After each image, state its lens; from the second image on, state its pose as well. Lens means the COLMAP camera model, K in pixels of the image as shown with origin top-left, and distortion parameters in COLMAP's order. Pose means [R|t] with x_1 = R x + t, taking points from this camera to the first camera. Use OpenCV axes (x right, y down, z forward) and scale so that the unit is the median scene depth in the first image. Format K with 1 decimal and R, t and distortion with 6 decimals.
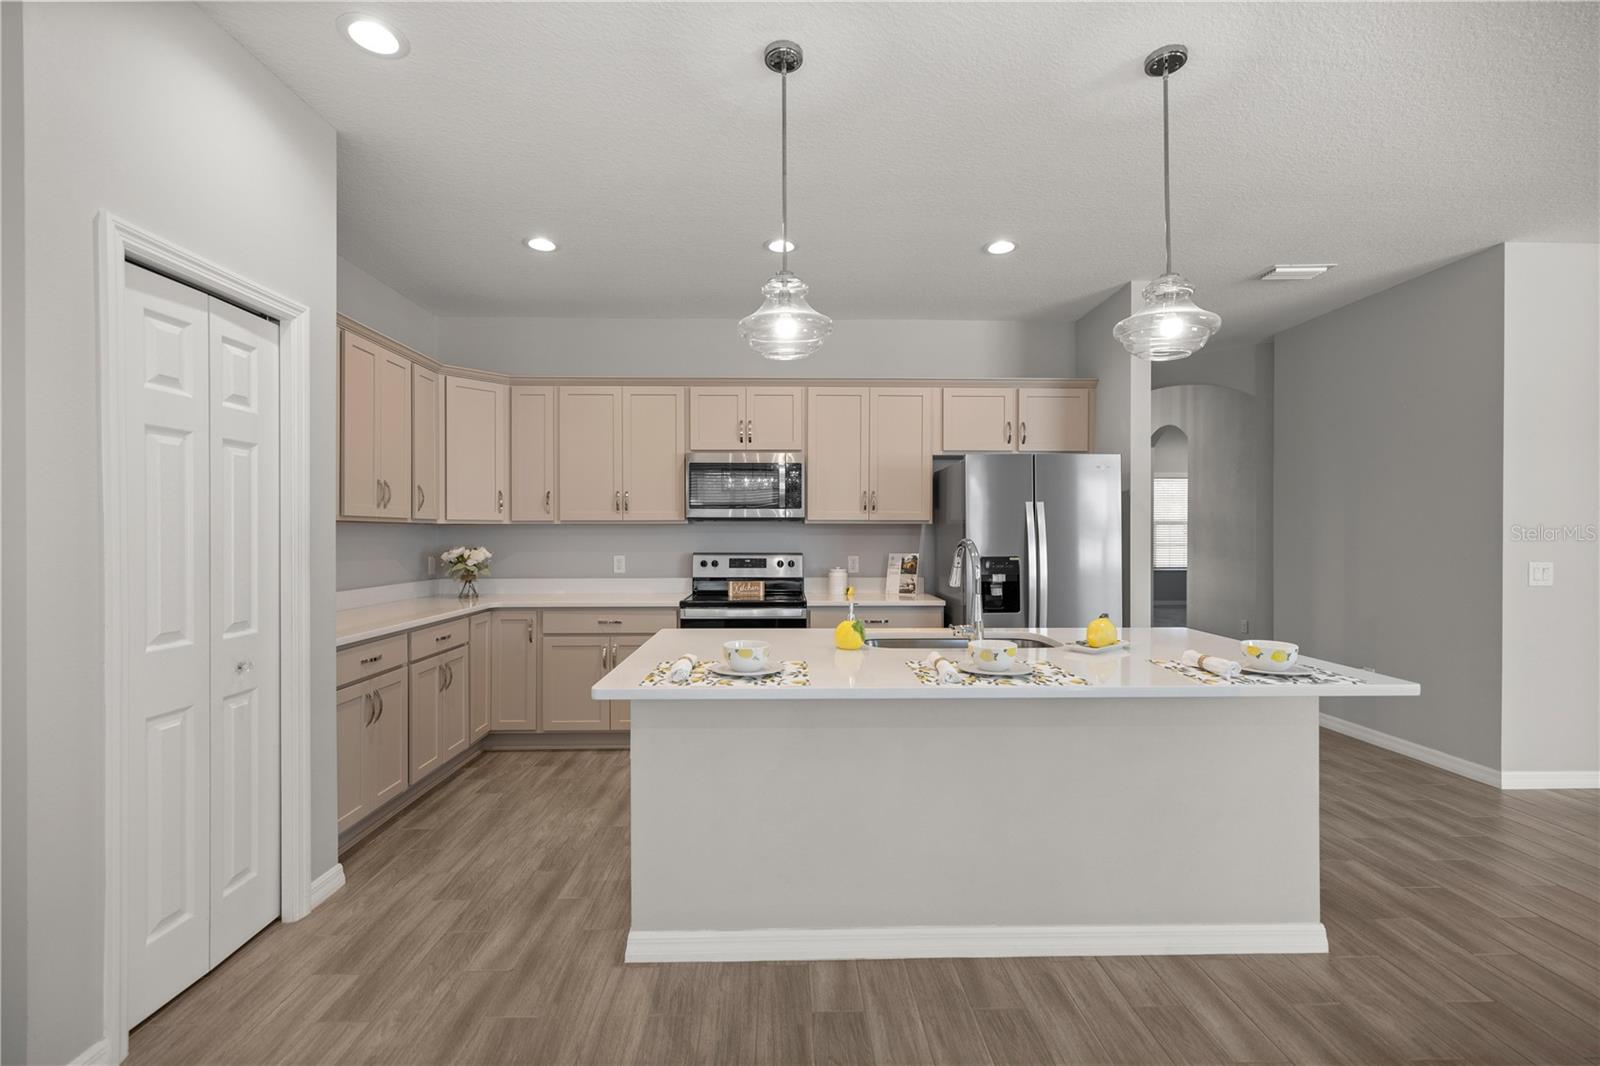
lens RADIAL K [[672.3, 0, 792.5], [0, 672.3, 537.6], [0, 0, 1]] dist [0.001775, 0.000065]
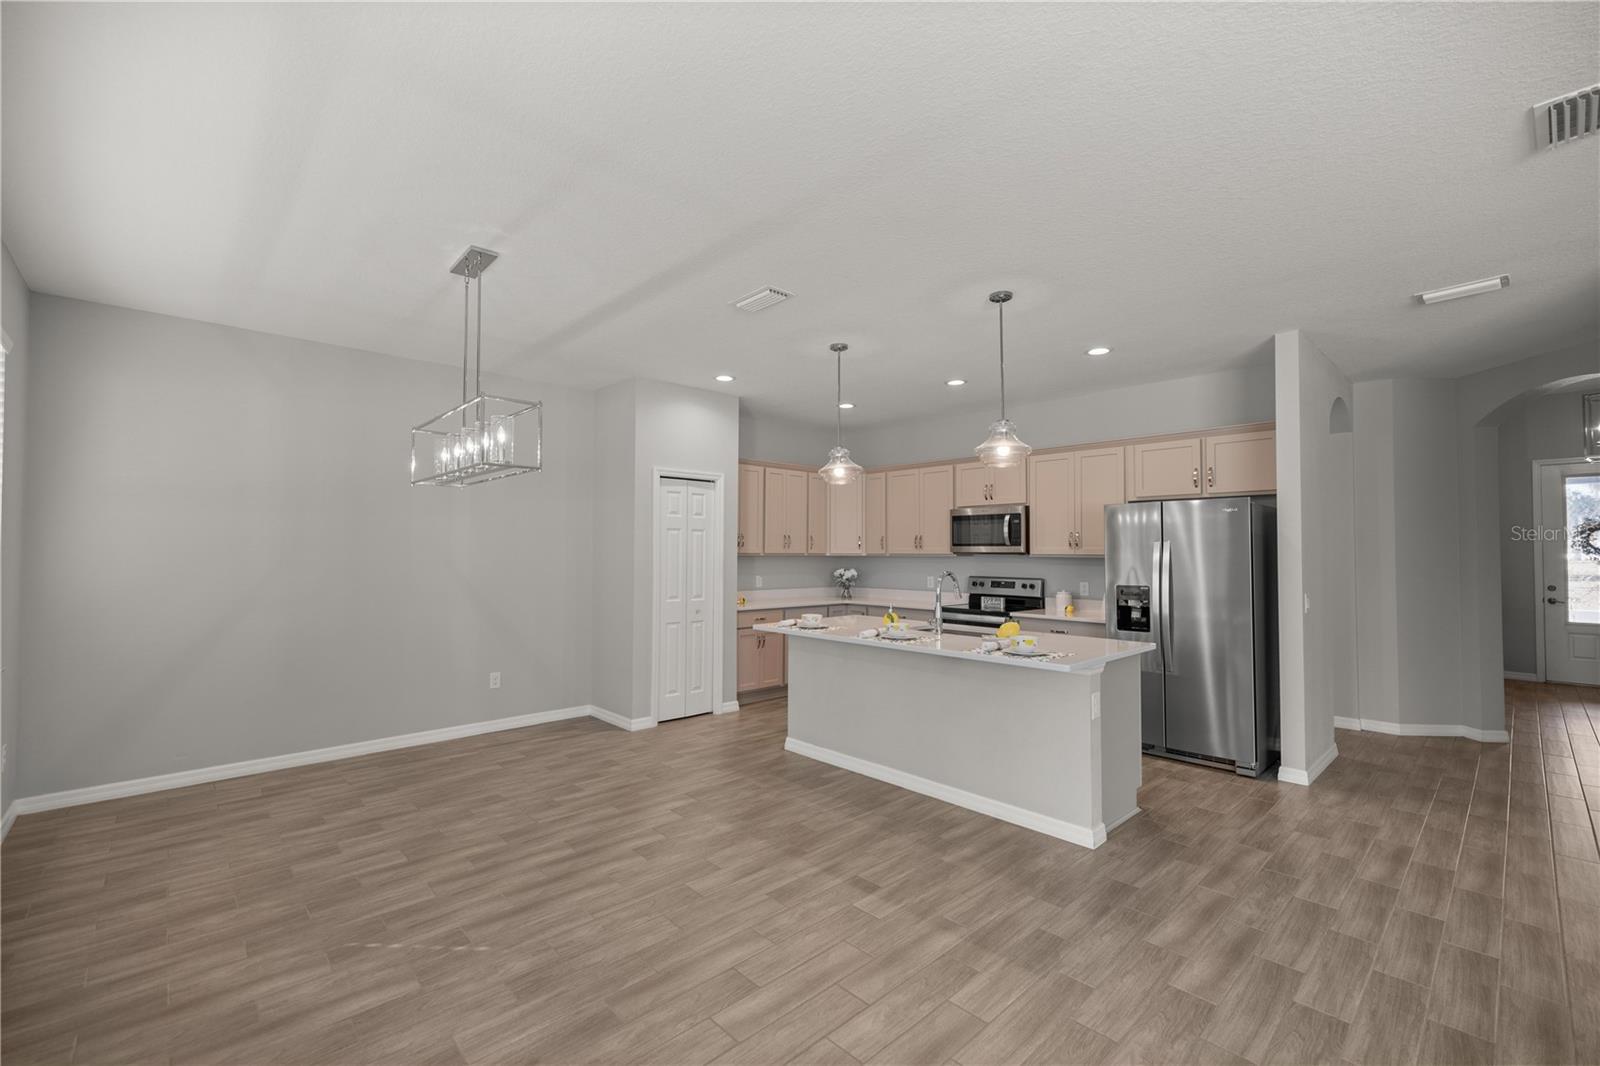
lens RADIAL K [[672.3, 0, 797.7], [0, 672.3, 539.3], [0, 0, 1]] dist [0.001775, 0.000065]
pose [[0.667679, -0.011365, -0.744362, 0.844326], [-0.009310, 0.999678, -0.023615, -0.023281], [0.744391, 0.022697, 0.667358, -0.298778]]
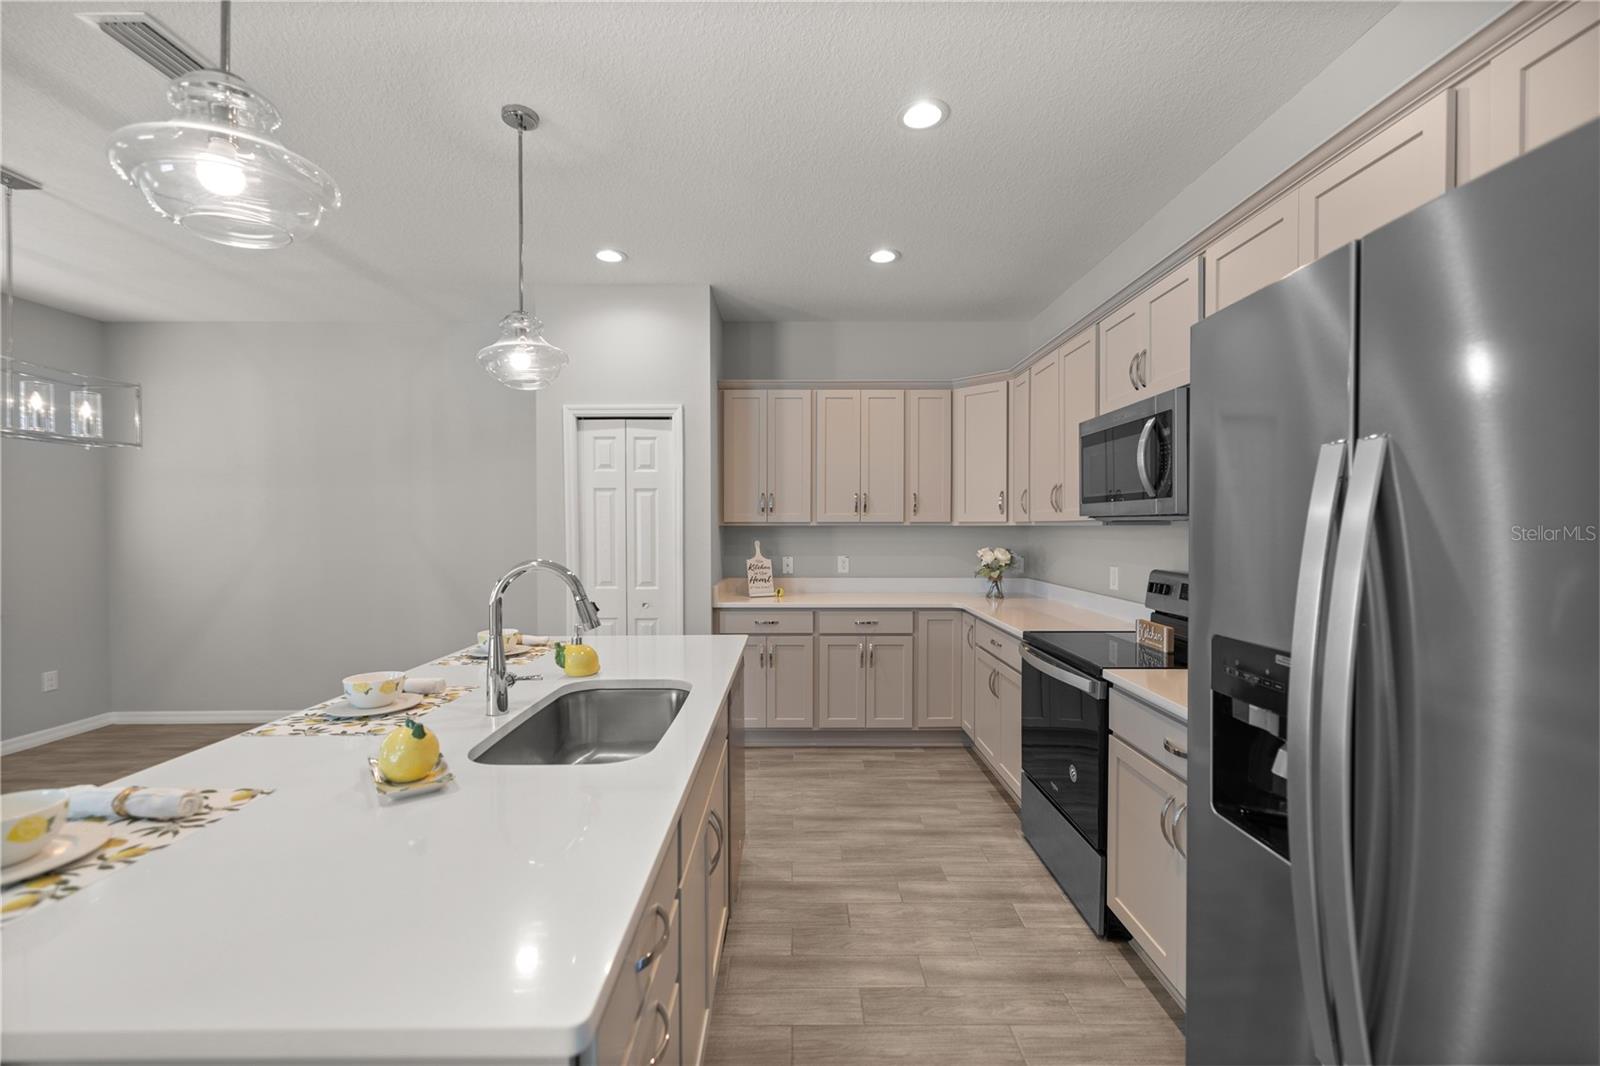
lens RADIAL K [[672.3, 0, 797.8], [0, 672.3, 535.6], [0, 0, 1]] dist [0.001775, 0.000065]
pose [[-0.012428, 0.018476, -0.999752, 0.622089], [-0.003294, 0.999823, 0.018519, -0.025832], [0.999917, 0.003524, -0.012365, 0.824076]]
